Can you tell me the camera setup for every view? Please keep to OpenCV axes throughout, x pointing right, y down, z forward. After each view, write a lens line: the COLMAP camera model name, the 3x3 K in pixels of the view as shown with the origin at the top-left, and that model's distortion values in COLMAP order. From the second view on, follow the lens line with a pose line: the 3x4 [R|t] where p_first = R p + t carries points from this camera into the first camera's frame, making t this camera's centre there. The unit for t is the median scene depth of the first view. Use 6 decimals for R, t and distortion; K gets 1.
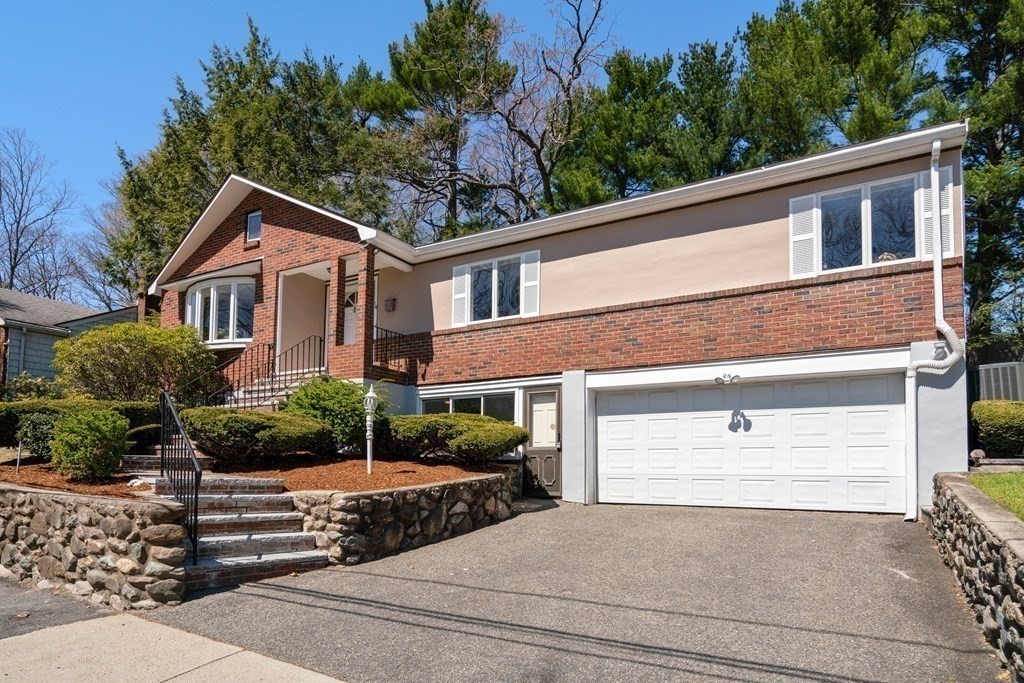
lens RADIAL K [[601.1, 0, 506.6], [0, 601.1, 315.0], [0, 0, 1]] dist [-0.000023, -0.001926]
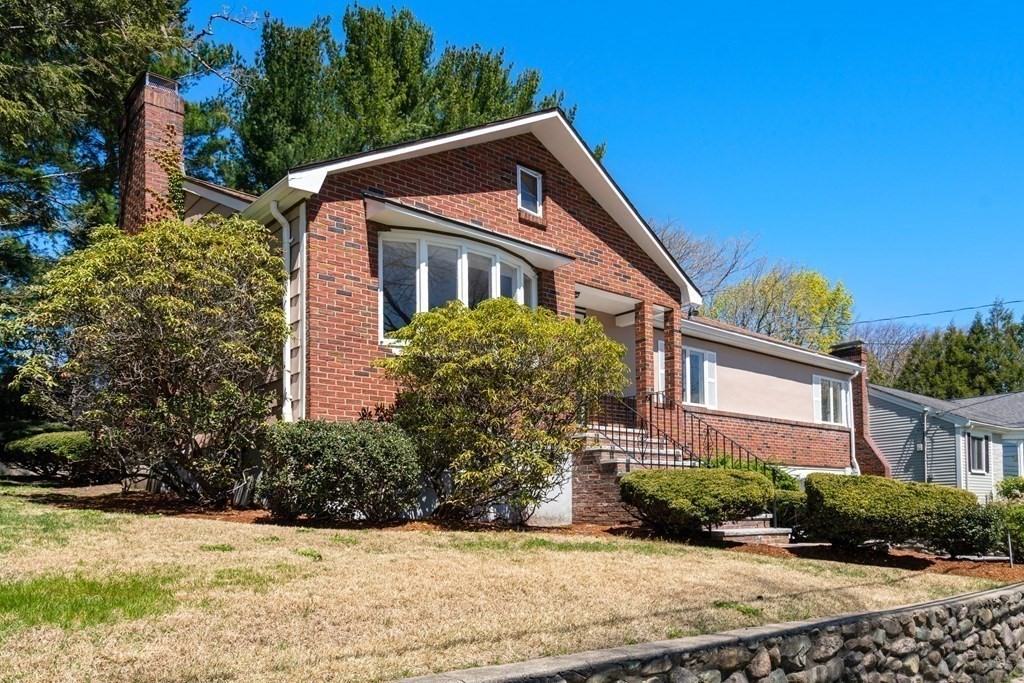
lens RADIAL K [[728.0, 0, 509.0], [0, 728.0, 346.3], [0, 0, 1]] dist [-0.003433, 0.000176]
pose [[0.319805, 0.200414, 0.926045, -1.444659], [-0.225182, 0.965446, -0.131176, 0.162878], [-0.920336, -0.166578, 0.353884, 0.900307]]
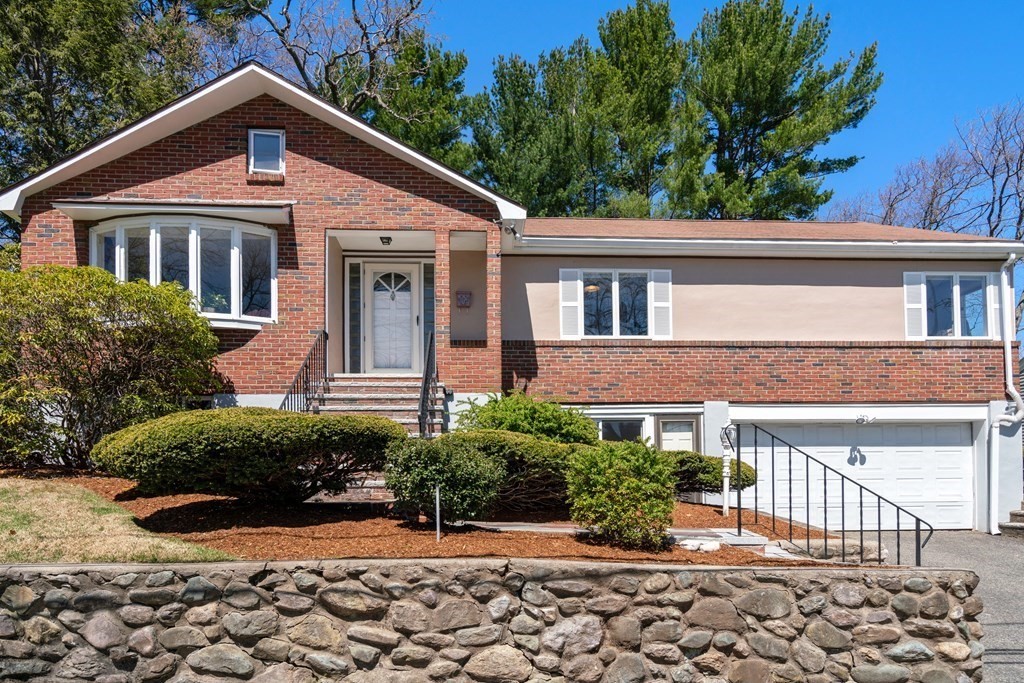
lens RADIAL K [[654.0, 0, 511.4], [0, 654.0, 345.7], [0, 0, 1]] dist [0.002950, -0.000587]
pose [[0.823354, 0.104288, 0.557864, -0.737192], [-0.126809, 0.991926, 0.001726, 0.041086], [-0.553179, -0.072163, 0.829931, 0.286332]]
